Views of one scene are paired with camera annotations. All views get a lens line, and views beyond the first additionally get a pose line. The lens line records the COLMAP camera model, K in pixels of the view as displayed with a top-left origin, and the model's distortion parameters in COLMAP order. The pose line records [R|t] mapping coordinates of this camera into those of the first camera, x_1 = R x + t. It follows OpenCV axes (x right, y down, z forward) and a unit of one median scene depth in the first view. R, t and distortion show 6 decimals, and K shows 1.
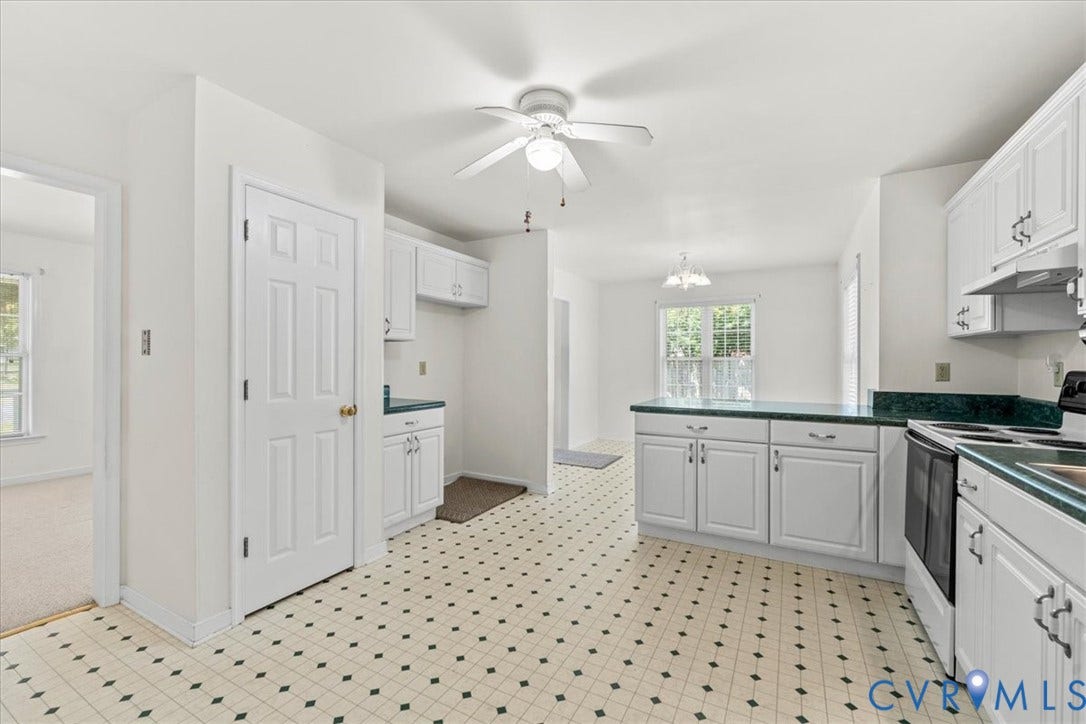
lens RADIAL K [[456.3, 0, 543.0], [0, 456.3, 362.0], [0, 0, 1]] dist [0.001996, 0.000168]
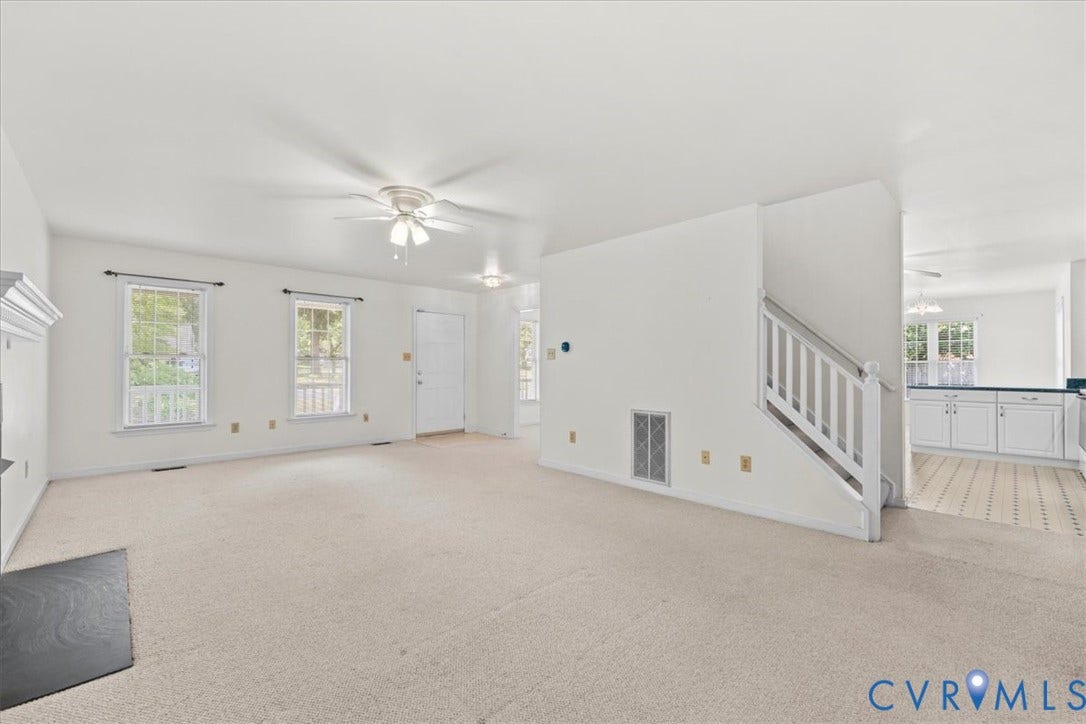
lens RADIAL K [[456.3, 0, 543.0], [0, 456.3, 362.0], [0, 0, 1]] dist [0.001996, 0.000168]
pose [[0.954270, -0.004690, -0.298909, -0.812861], [0.001786, 0.999949, -0.009990, 0.014181], [0.298941, 0.008999, 0.954229, -1.527585]]
